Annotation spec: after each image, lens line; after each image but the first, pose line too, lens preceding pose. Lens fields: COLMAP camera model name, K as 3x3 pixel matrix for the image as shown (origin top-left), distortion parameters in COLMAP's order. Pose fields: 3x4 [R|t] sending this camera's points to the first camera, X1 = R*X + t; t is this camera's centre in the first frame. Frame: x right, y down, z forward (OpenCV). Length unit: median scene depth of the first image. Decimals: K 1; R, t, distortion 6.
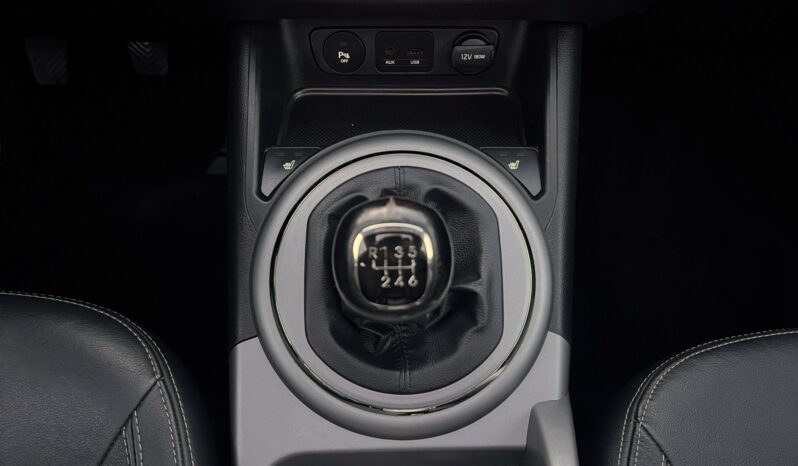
lens RADIAL K [[626.2, 0, 400.1], [0, 626.2, 228.5], [0, 0, 1]] dist [0.055273, -0.072202]
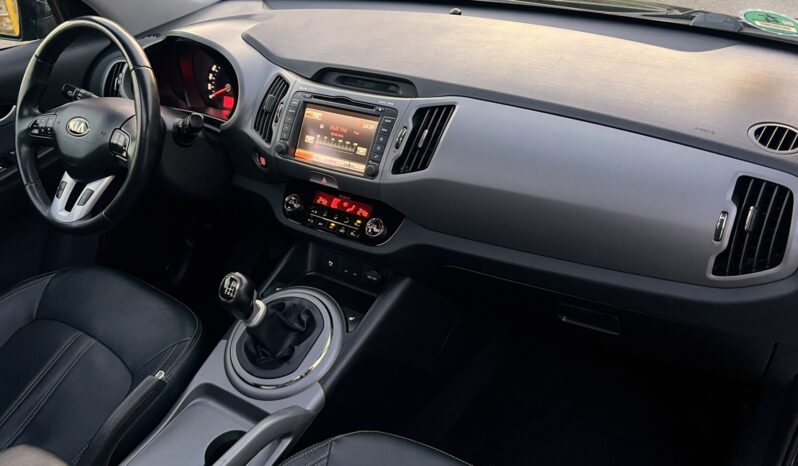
lens RADIAL K [[618.1, 0, 399.0], [0, 618.1, 233.0], [0, 0, 1]] dist [0.107318, -0.250982]
pose [[0.822997, 0.243655, -0.513136, 1.522326], [-0.444044, 0.839316, -0.313646, 0.291764], [0.354261, 0.485985, 0.798948, -0.976240]]
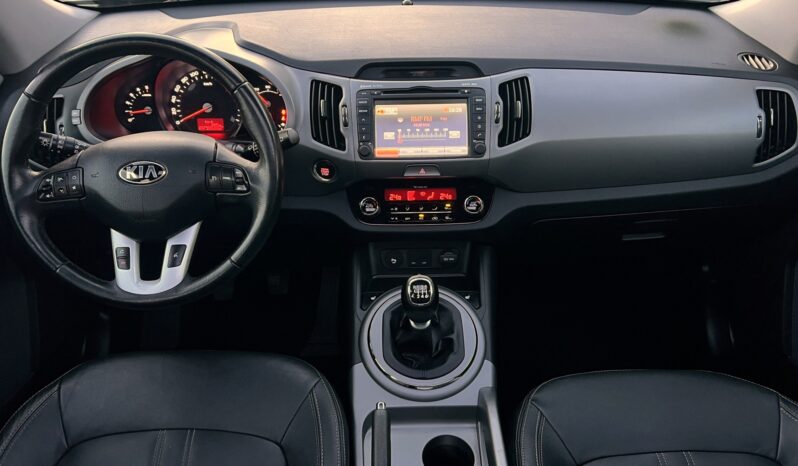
lens RADIAL K [[626.2, 0, 400.1], [0, 626.2, 228.5], [0, 0, 1]] dist [0.055273, -0.072202]
pose [[0.999752, -0.020579, -0.008506, -0.052166], [0.014638, 0.895227, -0.445369, 0.770371], [0.016780, 0.445134, 0.895307, -1.333690]]
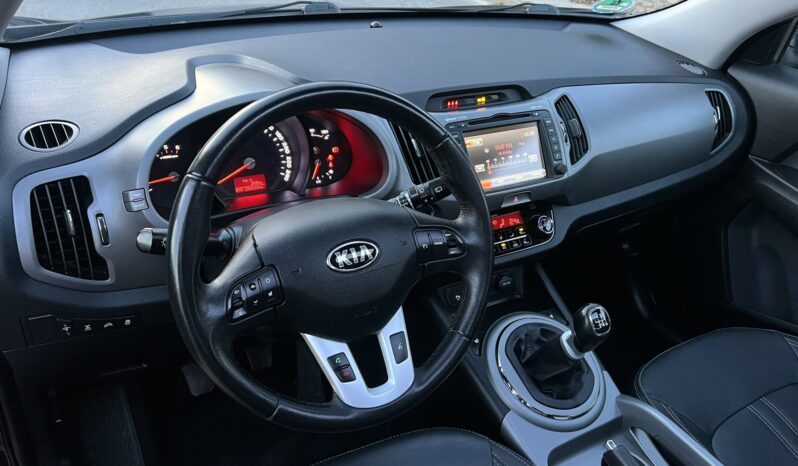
lens RADIAL K [[618.1, 0, 399.0], [0, 618.1, 233.0], [0, 0, 1]] dist [0.107318, -0.250982]
pose [[0.872724, -0.197946, 0.446285, -1.421442], [0.376236, 0.855230, -0.356409, 0.271625], [-0.311126, 0.478955, 0.820855, -0.983124]]
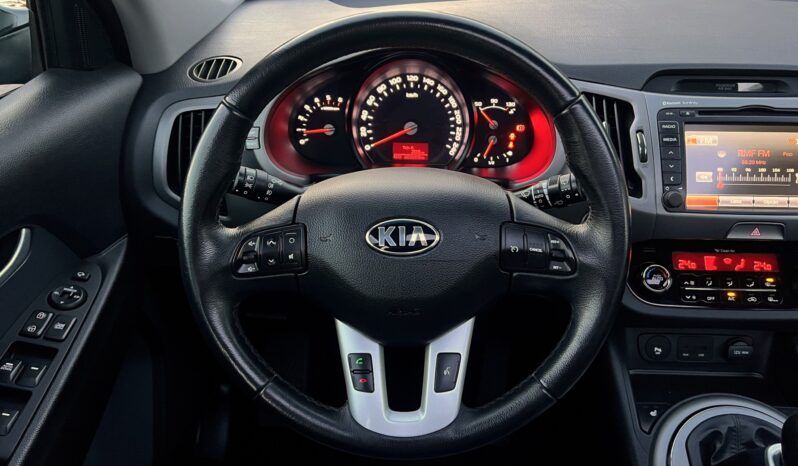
lens RADIAL K [[626.2, 0, 400.1], [0, 626.2, 228.5], [0, 0, 1]] dist [0.055273, -0.072202]
pose [[0.998405, 0.014604, -0.054540, -0.797768], [-0.038328, 0.884604, -0.464765, 0.277579], [0.041459, 0.466114, 0.883753, -0.739711]]
